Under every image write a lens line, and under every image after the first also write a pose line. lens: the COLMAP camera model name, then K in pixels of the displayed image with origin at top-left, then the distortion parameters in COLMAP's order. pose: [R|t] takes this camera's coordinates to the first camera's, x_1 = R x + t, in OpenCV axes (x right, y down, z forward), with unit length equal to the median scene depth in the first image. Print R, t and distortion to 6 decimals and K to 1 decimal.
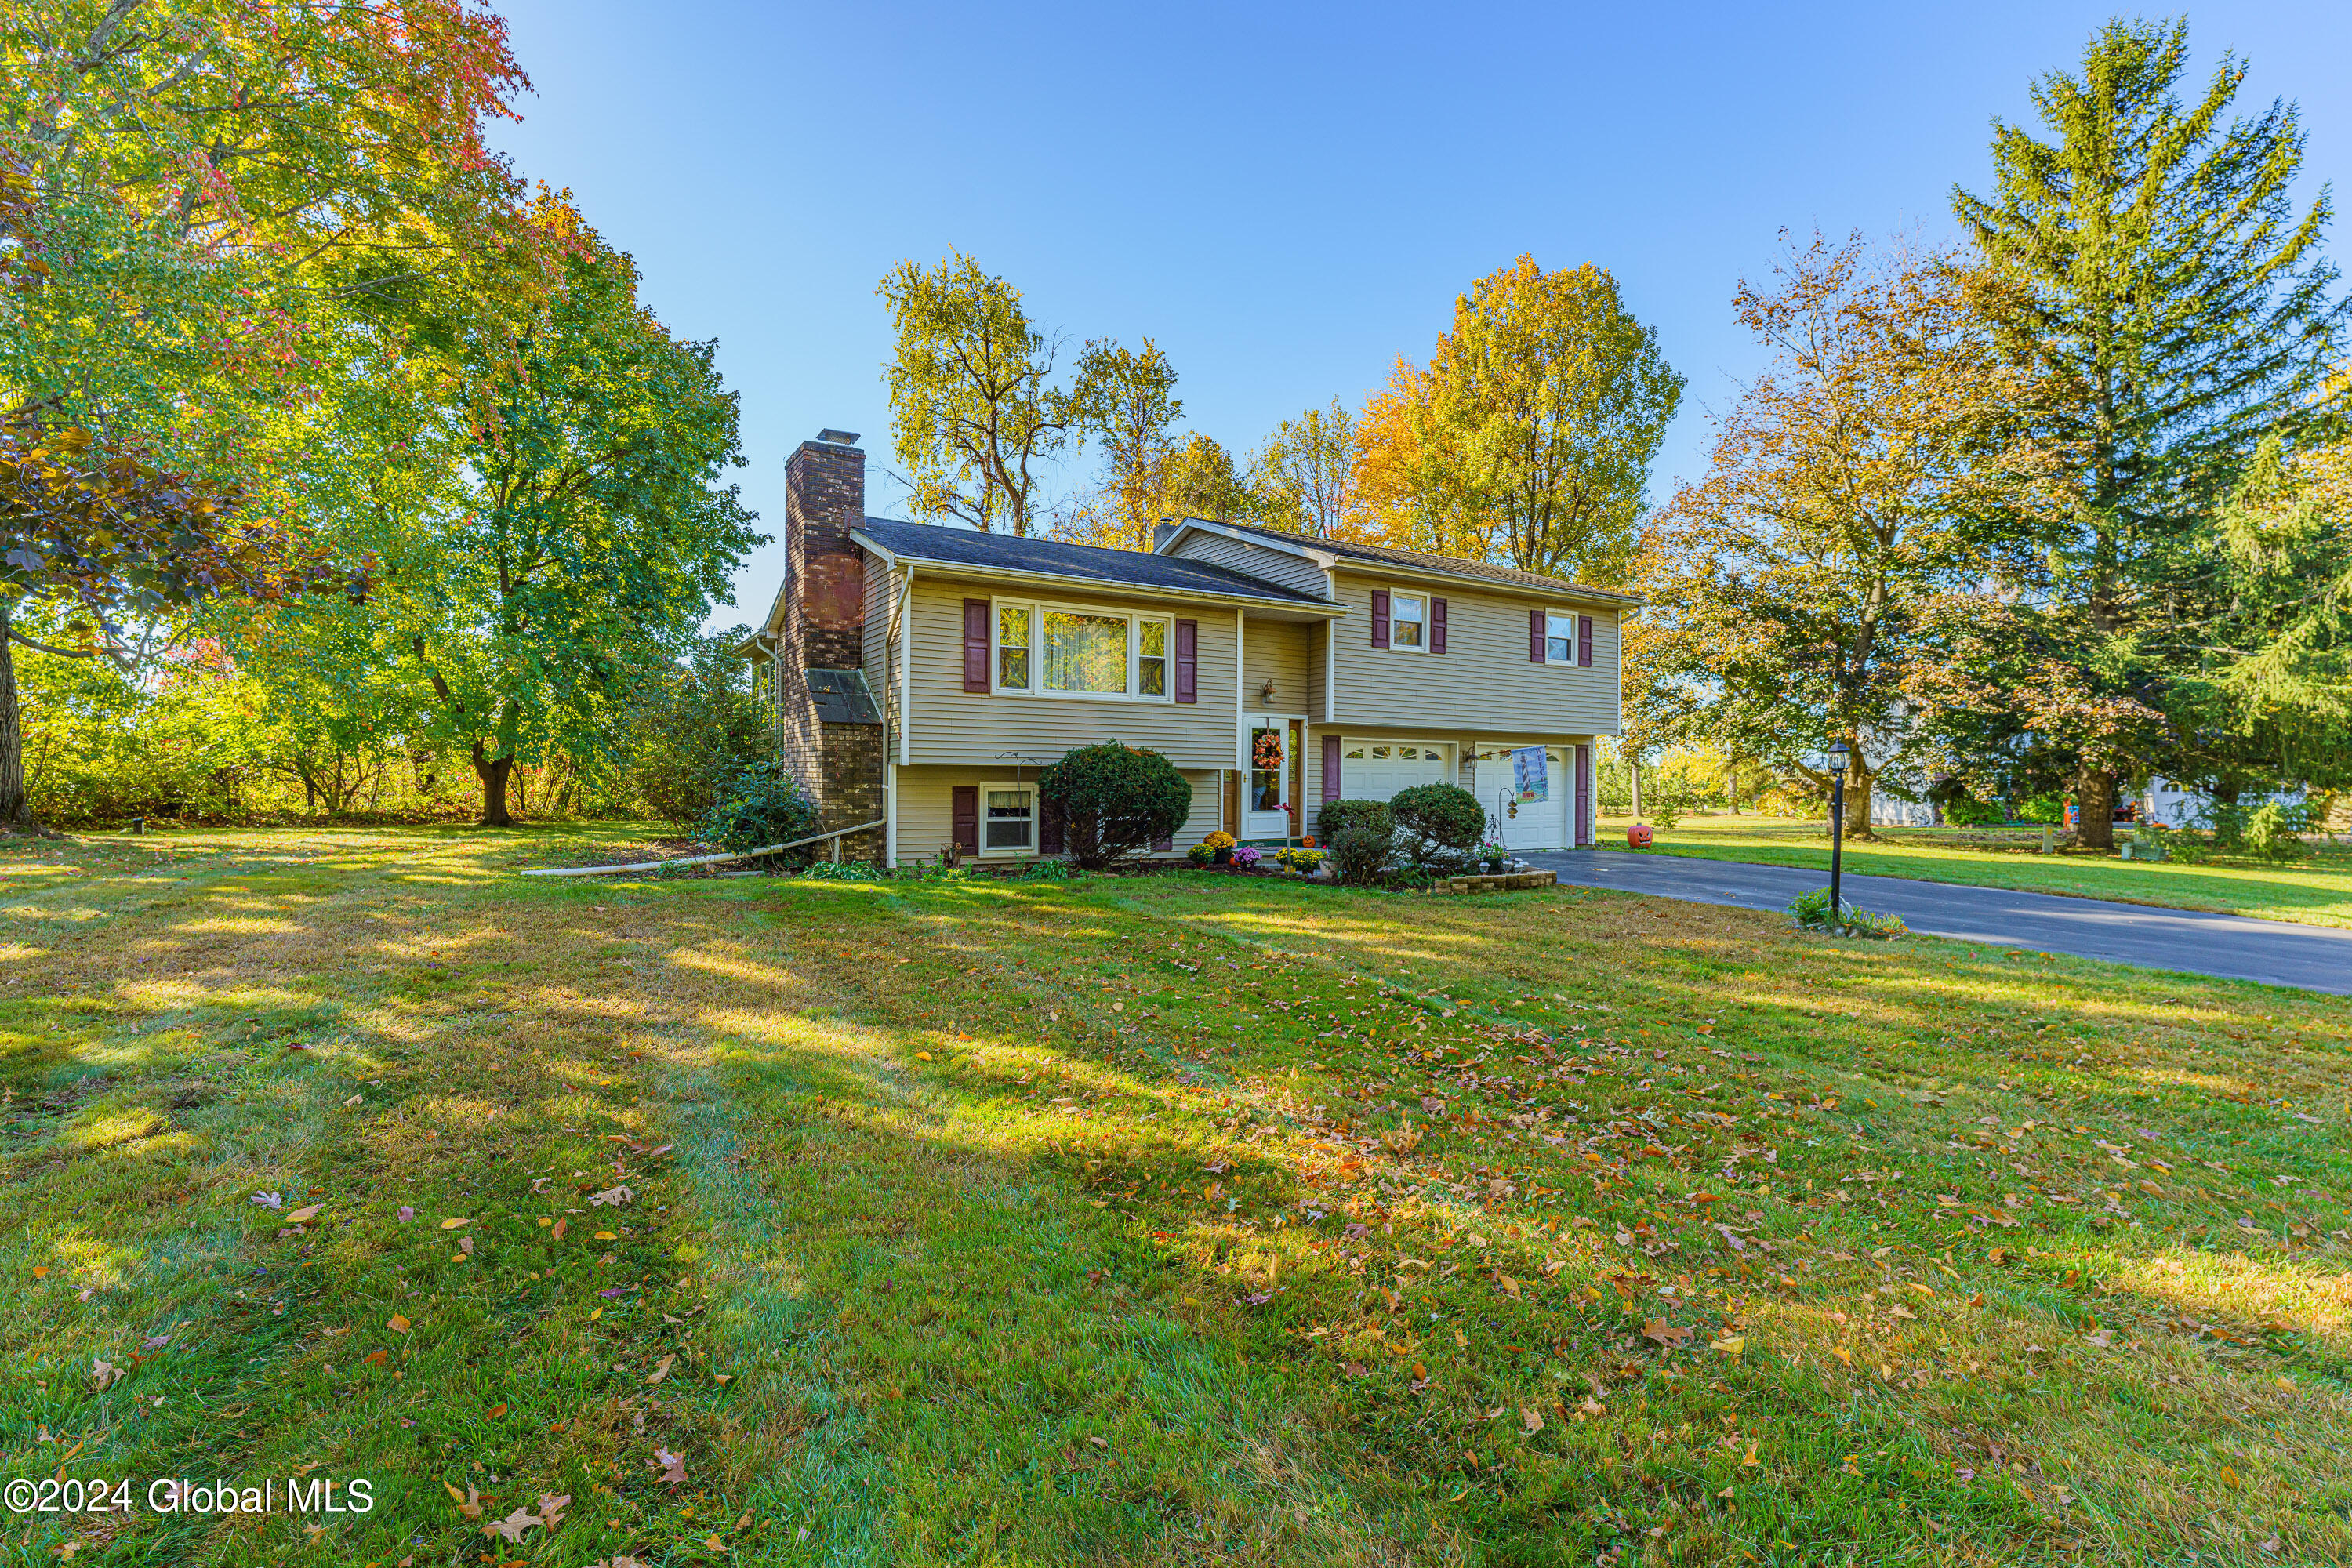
lens RADIAL K [[1089.3, 0, 1176.9], [0, 1089.3, 788.6], [0, 0, 1]] dist [-0.001852, -0.000097]
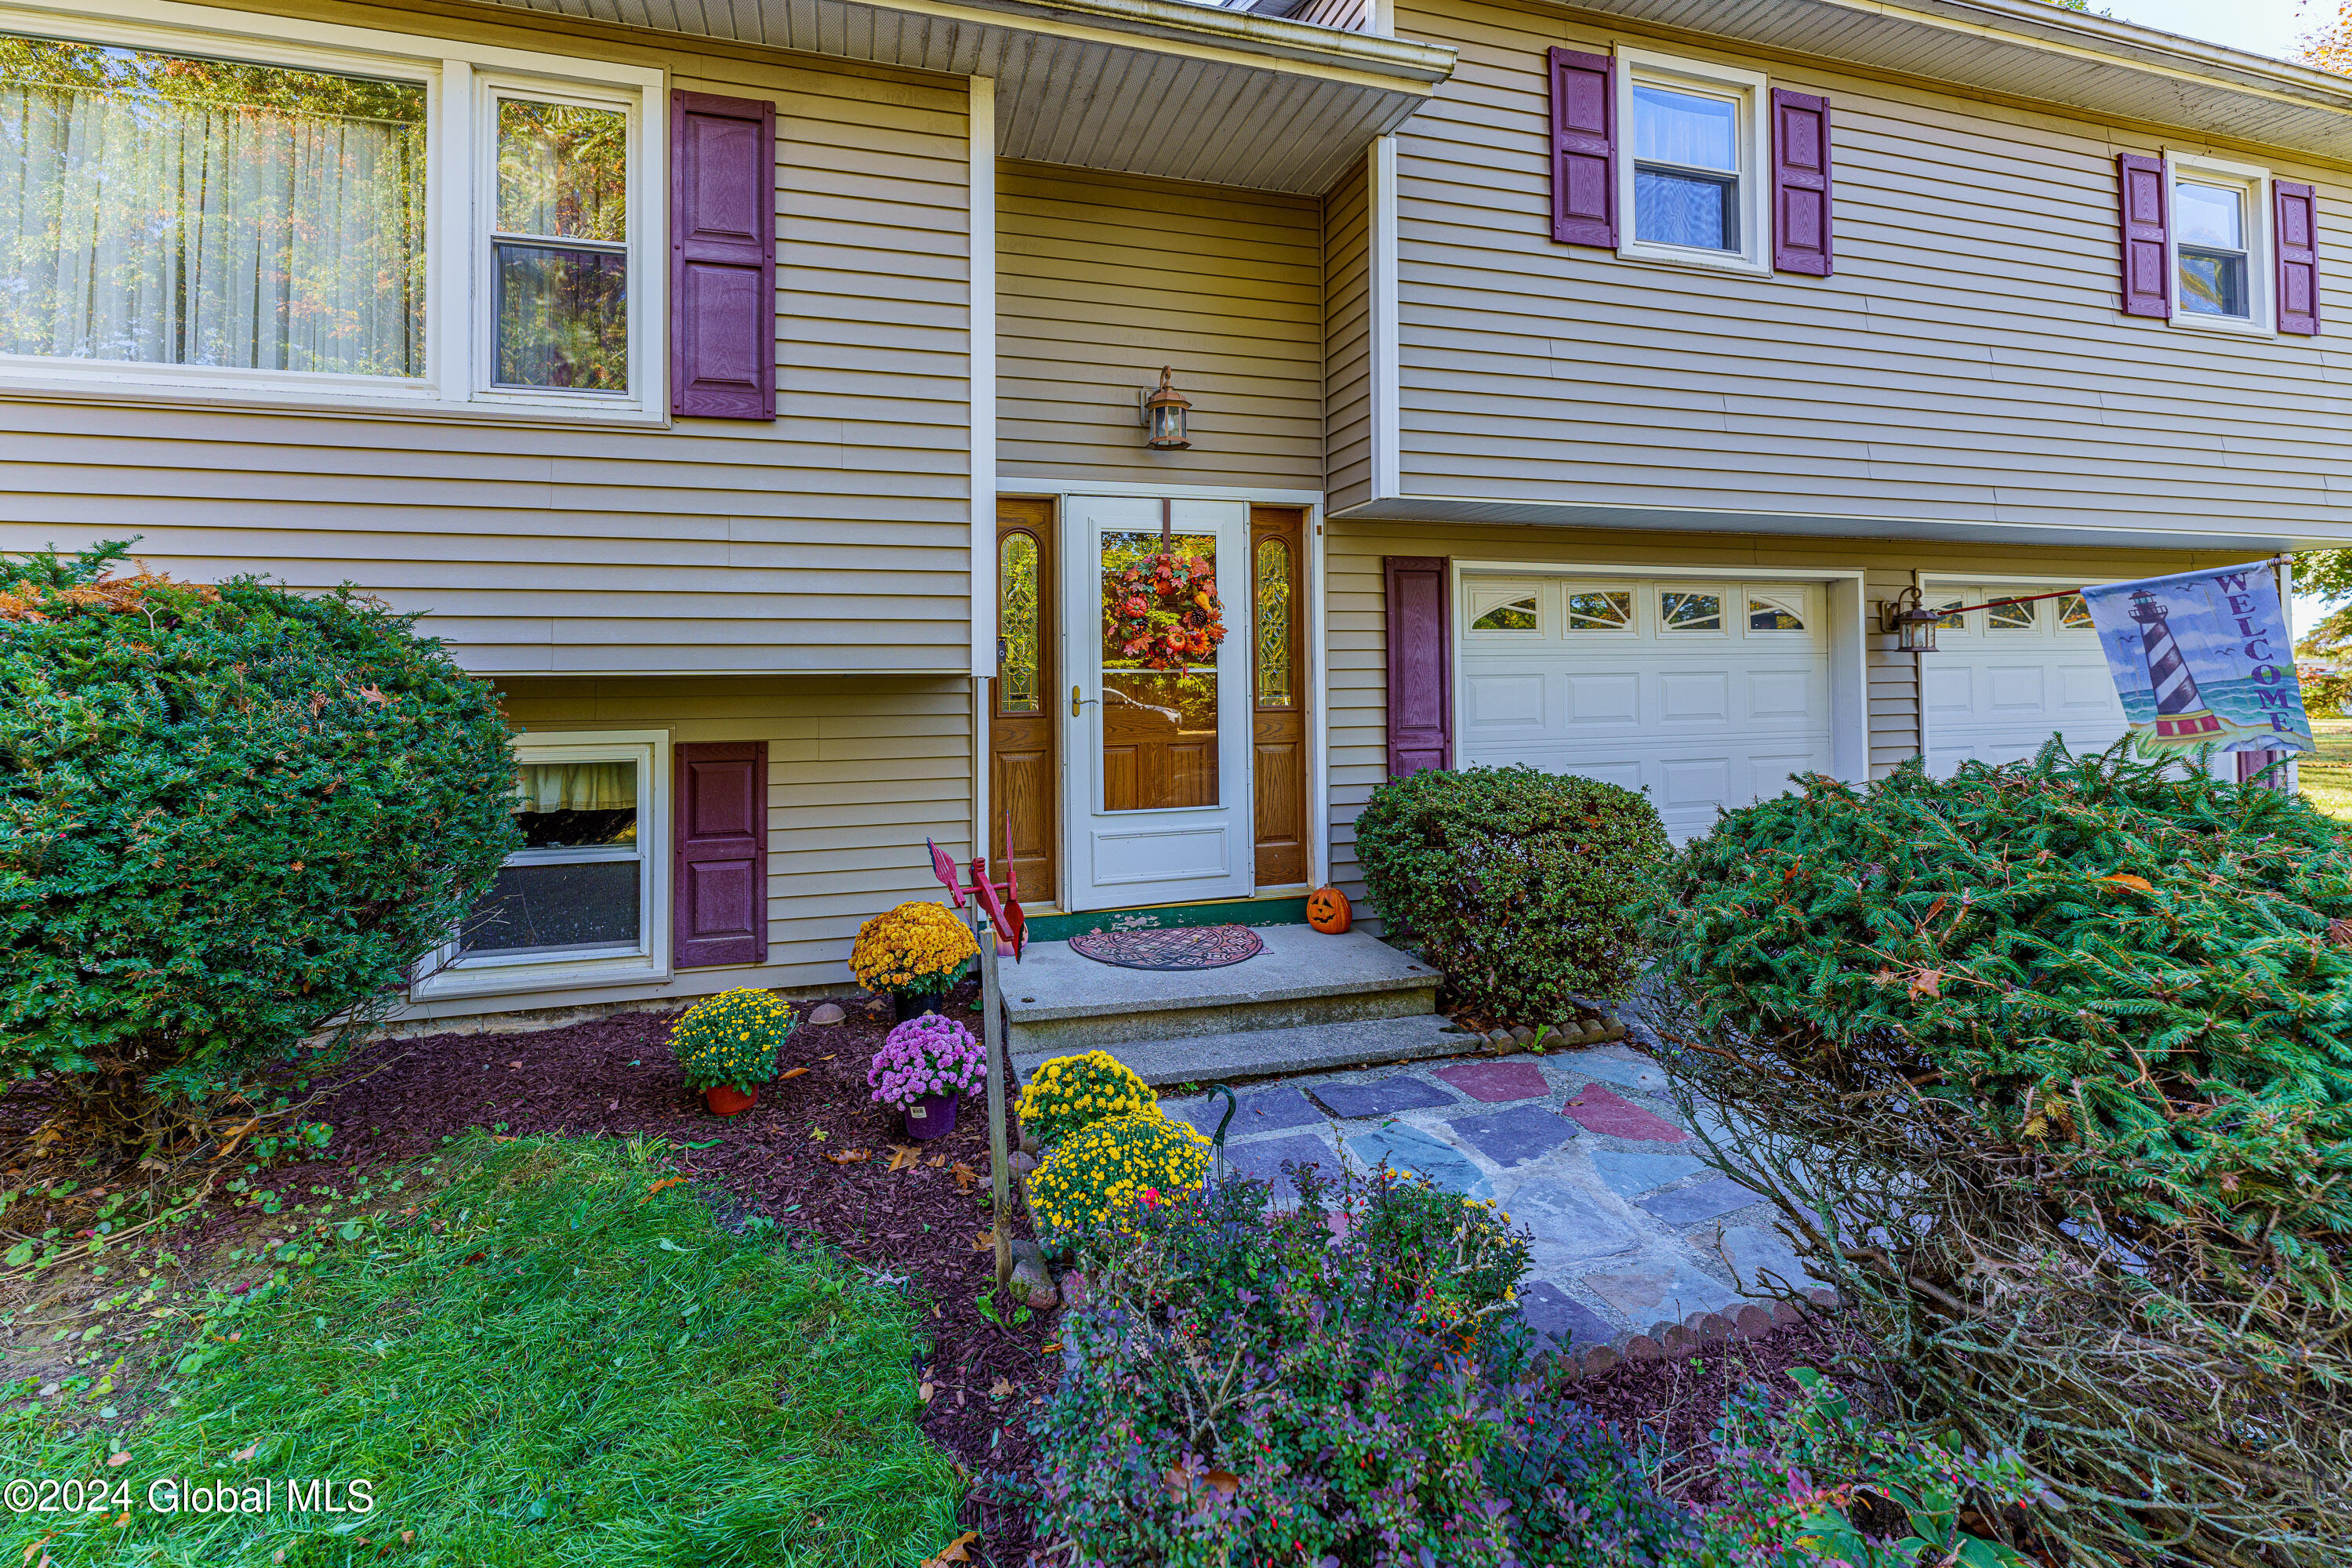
lens RADIAL K [[939.7, 0, 1126.9], [0, 939.7, 704.7], [0, 0, 1]] dist [0.000140, 0.000838]
pose [[0.950252, -0.018893, -0.310908, 0.150449], [0.020616, 0.999785, 0.002257, -0.008967], [0.310798, -0.008554, 0.950437, 0.739020]]
